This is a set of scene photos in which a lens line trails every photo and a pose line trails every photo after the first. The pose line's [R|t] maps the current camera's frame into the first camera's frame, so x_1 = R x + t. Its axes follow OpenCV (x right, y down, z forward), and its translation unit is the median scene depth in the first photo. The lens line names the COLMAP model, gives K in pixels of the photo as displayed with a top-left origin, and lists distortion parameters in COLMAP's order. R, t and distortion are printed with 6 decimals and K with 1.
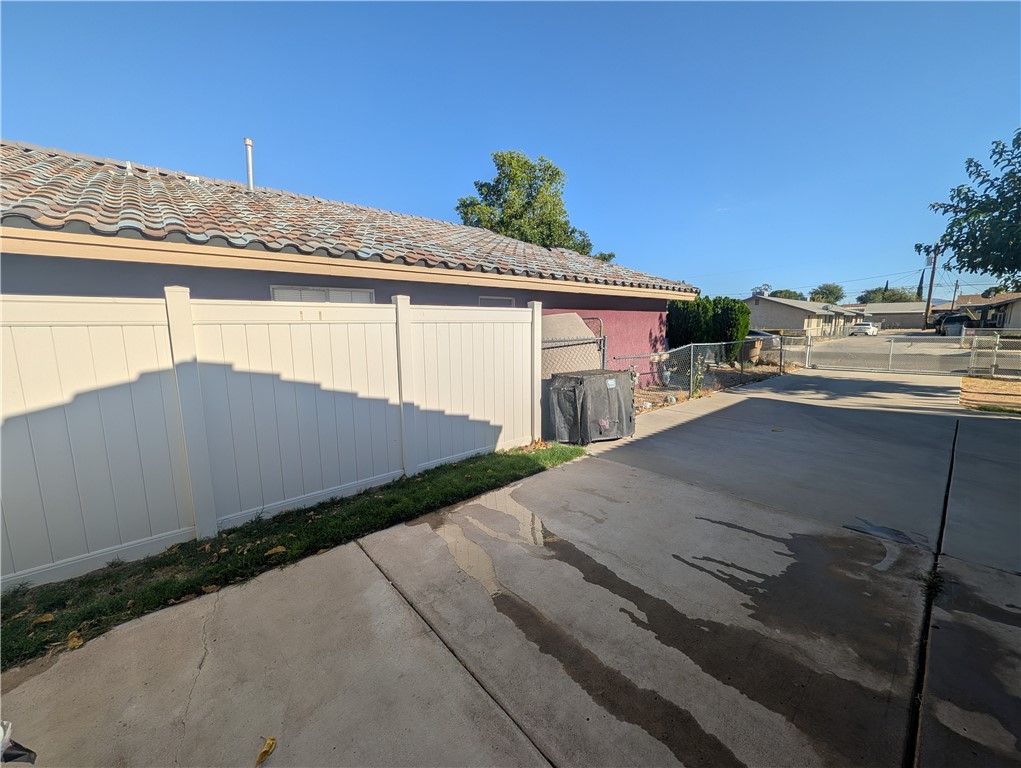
lens RADIAL K [[394.5, 0, 508.8], [0, 394.5, 382.5], [0, 0, 1]] dist [-0.000087, 0.000230]
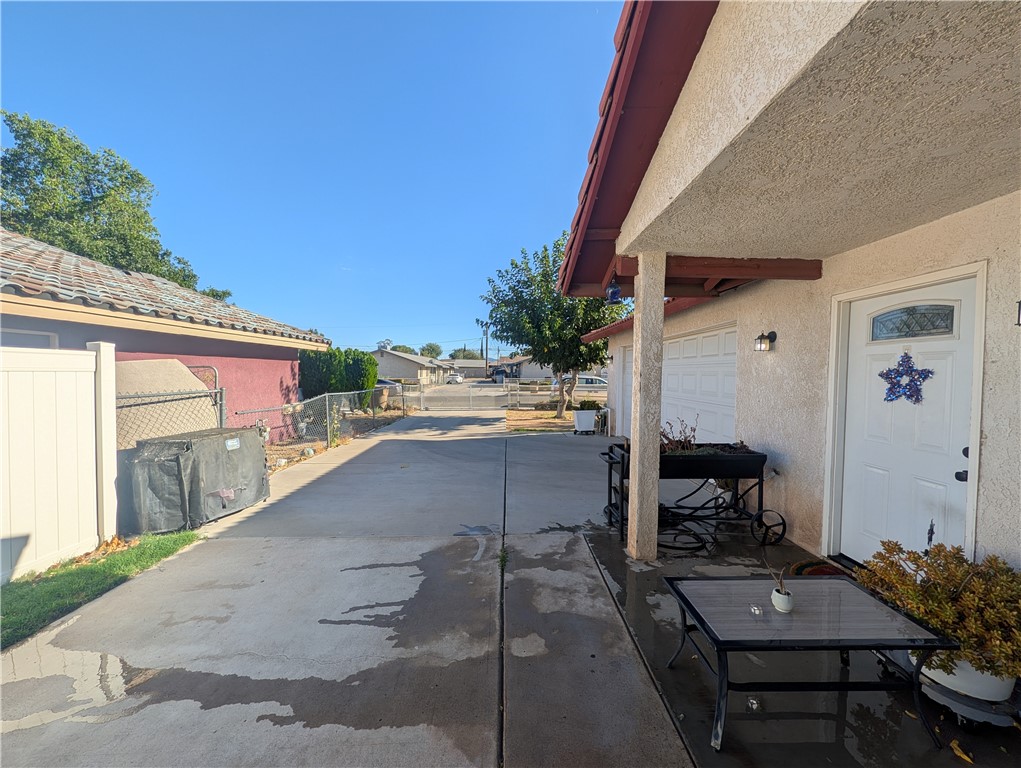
lens RADIAL K [[394.5, 0, 511.9], [0, 394.5, 382.1], [0, 0, 1]] dist [-0.000087, 0.000230]
pose [[0.643886, -0.005524, 0.765101, -0.002036], [0.099579, 0.992074, -0.076641, -0.005284], [-0.758613, 0.125536, 0.639333, -0.011723]]
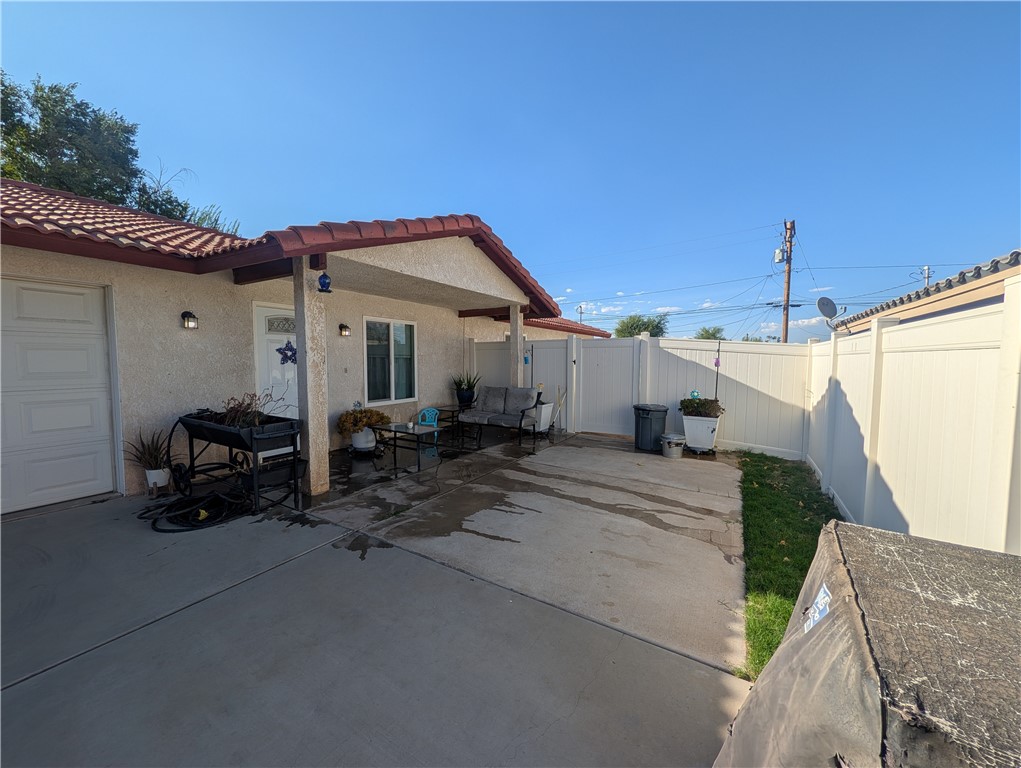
lens RADIAL K [[394.5, 0, 511.3], [0, 394.5, 379.9], [0, 0, 1]] dist [-0.000087, 0.000230]
pose [[-0.948568, 0.020336, -0.315919, 0.497891], [-0.044420, 0.979512, 0.196424, -0.163154], [0.313441, 0.200355, -0.928231, 1.127019]]
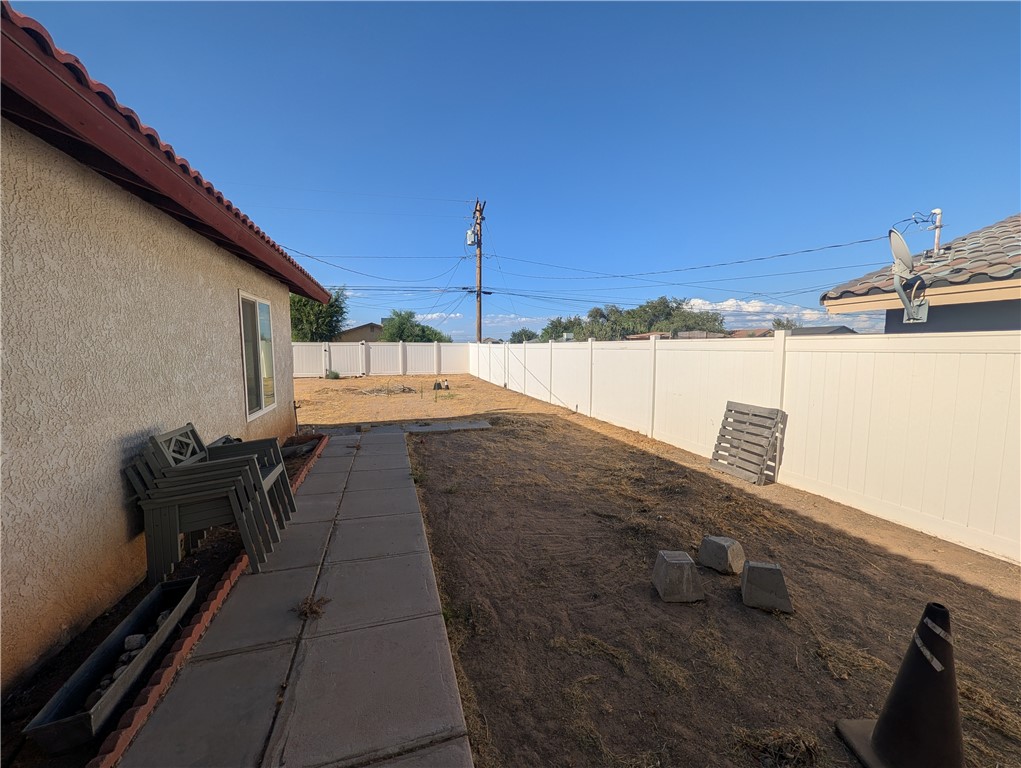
lens RADIAL K [[394.5, 0, 514.0], [0, 394.5, 382.9], [0, 0, 1]] dist [-0.000087, 0.000230]
pose [[-0.395048, 0.083956, -0.914816, -0.204032], [-0.141995, 0.978267, 0.151097, 0.064360], [0.907620, 0.189590, -0.374541, -0.431558]]
